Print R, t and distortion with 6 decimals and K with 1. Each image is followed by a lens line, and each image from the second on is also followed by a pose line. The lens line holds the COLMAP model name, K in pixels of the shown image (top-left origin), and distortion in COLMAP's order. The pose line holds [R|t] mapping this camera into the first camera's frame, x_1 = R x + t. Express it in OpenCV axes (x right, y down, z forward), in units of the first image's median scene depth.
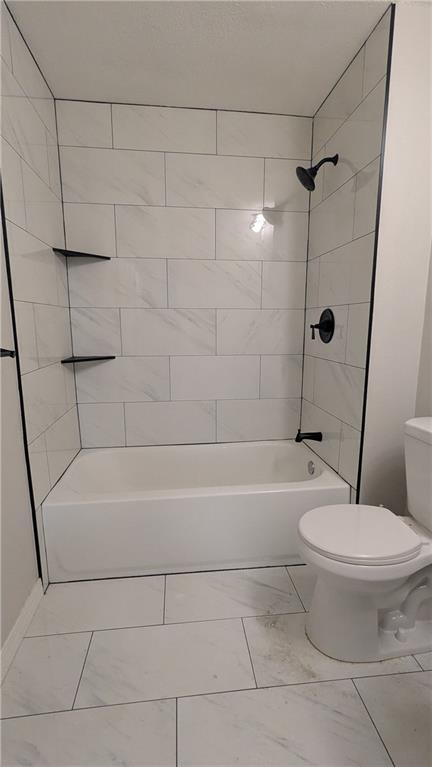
lens RADIAL K [[360.2, 0, 218.0], [0, 360.2, 386.1], [0, 0, 1]] dist [-0.001020, 0.001401]
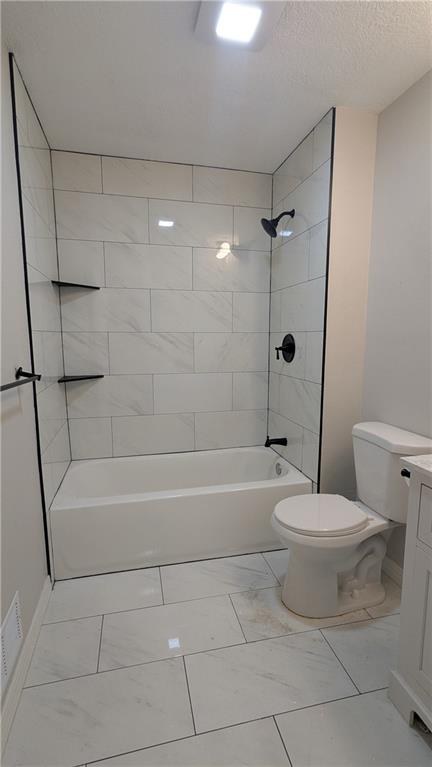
lens RADIAL K [[364.9, 0, 216.0], [0, 364.9, 383.5], [0, 0, 1]] dist [0.012614, 0.000037]
pose [[0.993577, -0.014506, 0.112227, -0.076234], [0.019109, 0.999015, -0.040047, -0.006065], [-0.111536, 0.041934, 0.992875, -0.173558]]
